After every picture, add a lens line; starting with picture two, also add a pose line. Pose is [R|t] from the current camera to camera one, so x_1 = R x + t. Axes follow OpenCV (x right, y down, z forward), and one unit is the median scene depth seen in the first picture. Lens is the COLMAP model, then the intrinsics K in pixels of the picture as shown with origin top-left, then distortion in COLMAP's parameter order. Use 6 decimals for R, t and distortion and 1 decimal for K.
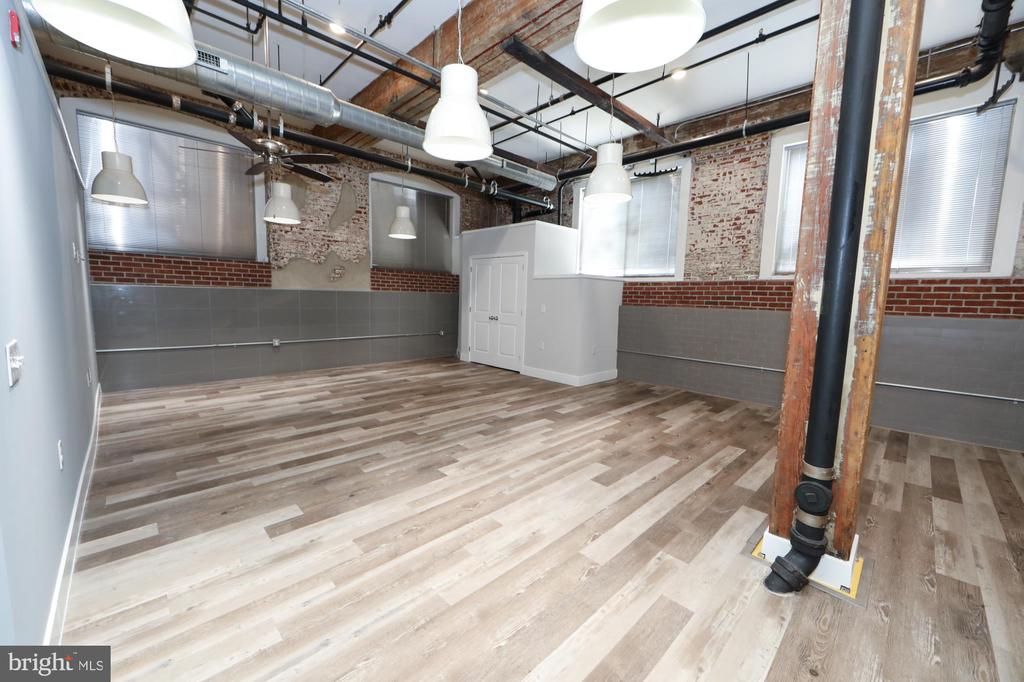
lens RADIAL K [[402.5, 0, 505.3], [0, 402.5, 343.7], [0, 0, 1]] dist [-0.013675, 0.003218]
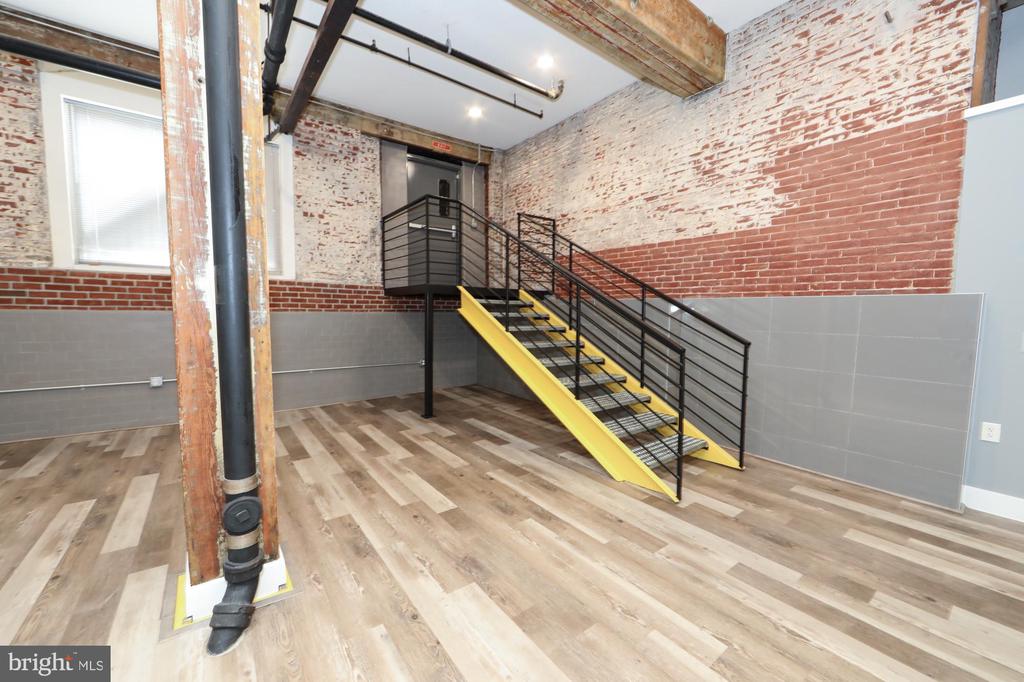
lens RADIAL K [[402.5, 0, 505.2], [0, 402.5, 343.4], [0, 0, 1]] dist [-0.013675, 0.003218]
pose [[0.128427, -0.100460, 0.986618, 0.008081], [0.105268, 0.990616, 0.087164, -0.000219], [-0.986116, 0.092665, 0.137798, 0.109017]]
